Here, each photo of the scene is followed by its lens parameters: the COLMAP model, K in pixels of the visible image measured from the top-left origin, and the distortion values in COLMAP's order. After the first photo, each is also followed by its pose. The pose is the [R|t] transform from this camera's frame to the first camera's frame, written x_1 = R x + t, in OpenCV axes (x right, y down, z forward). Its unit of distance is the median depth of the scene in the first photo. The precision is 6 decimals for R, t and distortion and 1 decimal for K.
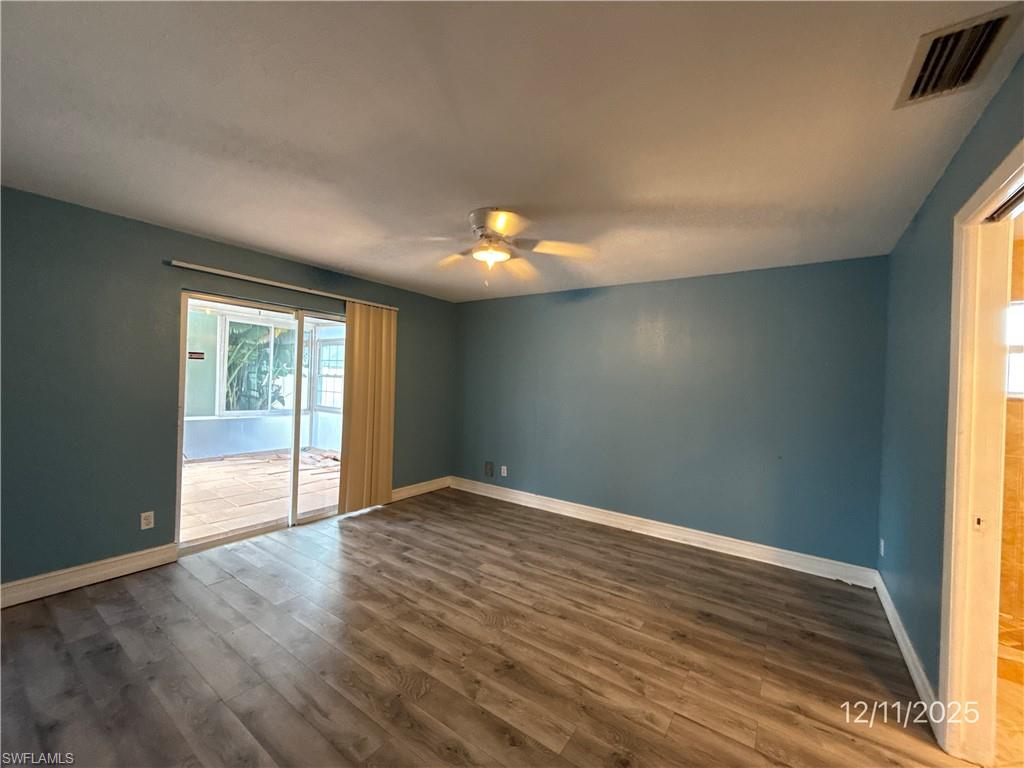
lens RADIAL K [[408.2, 0, 509.8], [0, 408.2, 383.0], [0, 0, 1]] dist [0.002924, -0.000594]
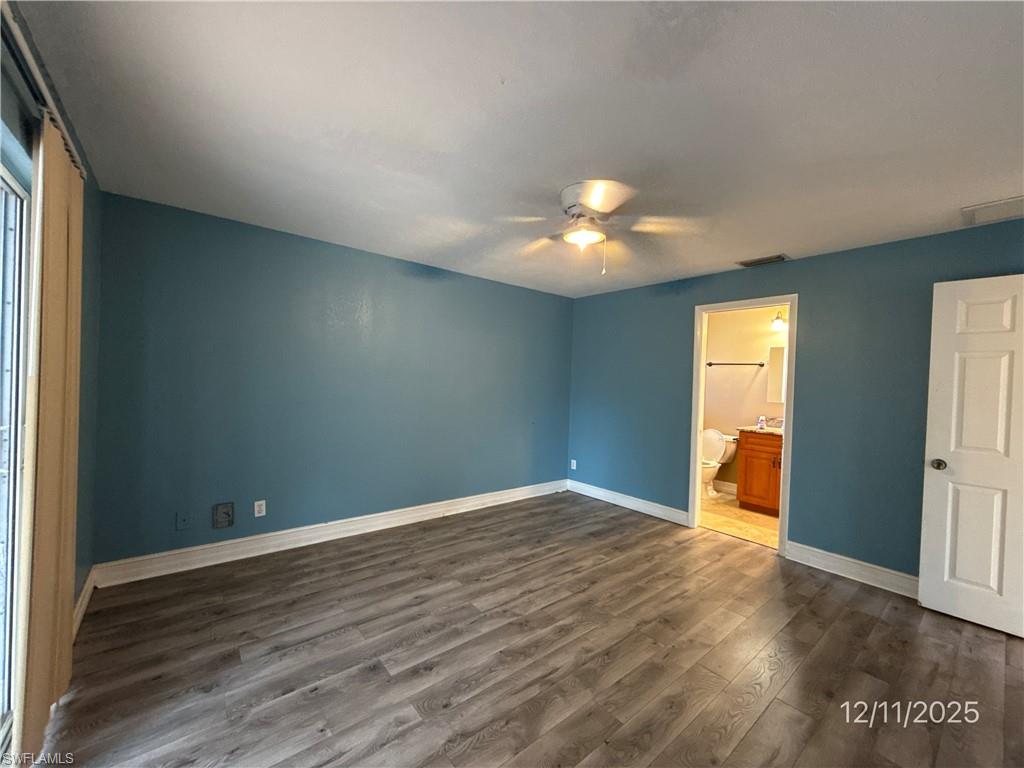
lens RADIAL K [[408.2, 0, 509.2], [0, 408.2, 383.8], [0, 0, 1]] dist [0.002924, -0.000594]
pose [[0.264691, -0.033082, 0.963766, -0.796771], [-0.027463, 0.998747, 0.041826, -0.018235], [-0.963942, -0.037539, 0.263451, 0.742654]]
